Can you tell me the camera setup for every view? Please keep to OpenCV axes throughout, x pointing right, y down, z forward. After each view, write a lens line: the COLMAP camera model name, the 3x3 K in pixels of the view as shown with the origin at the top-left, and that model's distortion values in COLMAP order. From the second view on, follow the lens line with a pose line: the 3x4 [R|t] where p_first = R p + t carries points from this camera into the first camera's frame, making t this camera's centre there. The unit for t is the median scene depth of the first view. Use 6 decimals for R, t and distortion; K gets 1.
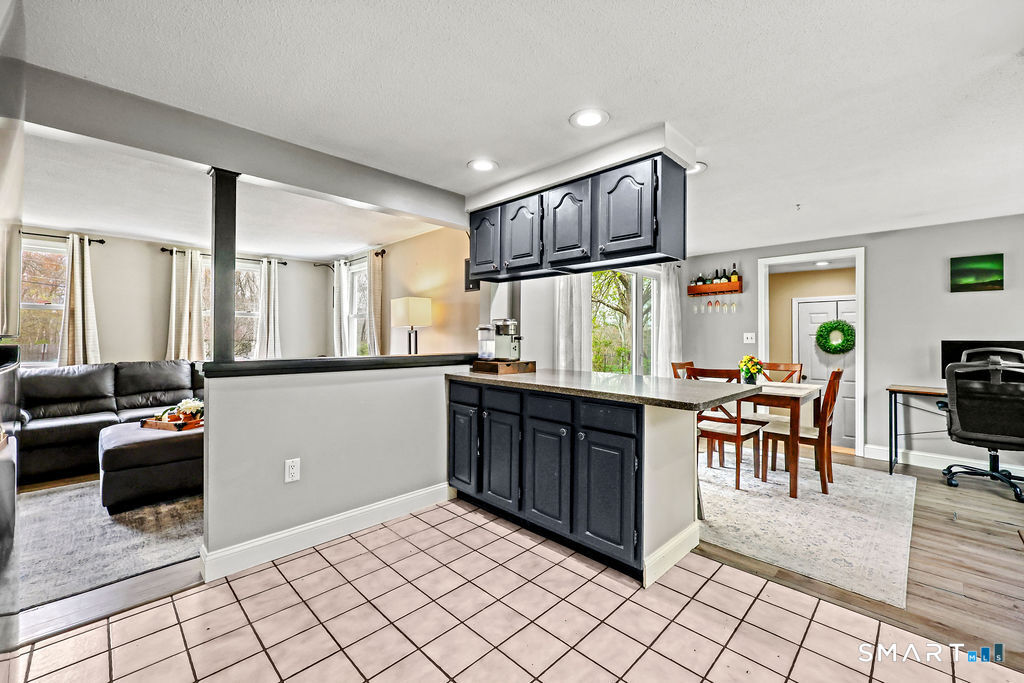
lens RADIAL K [[415.2, 0, 518.6], [0, 415.2, 334.9], [0, 0, 1]] dist [0.002032, -0.000276]
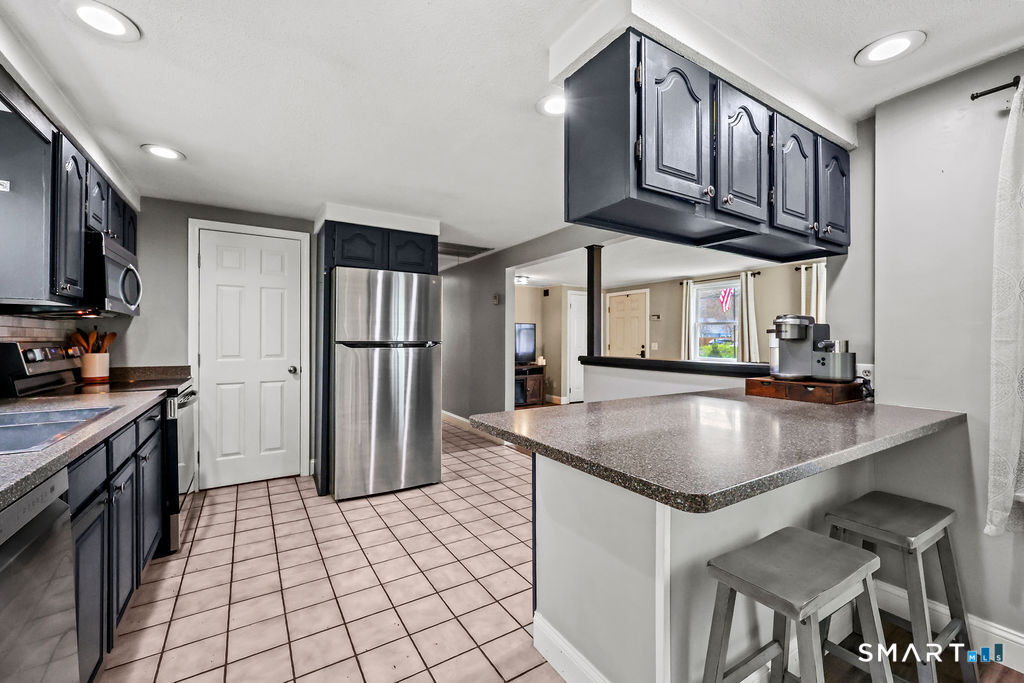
lens RADIAL K [[415.2, 0, 511.4], [0, 415.2, 338.1], [0, 0, 1]] dist [0.002032, -0.000276]
pose [[-0.228101, -0.010576, -0.973580, 0.579944], [-0.000749, 0.999943, -0.010687, 0.004629], [0.973637, -0.001708, -0.228096, 0.591262]]
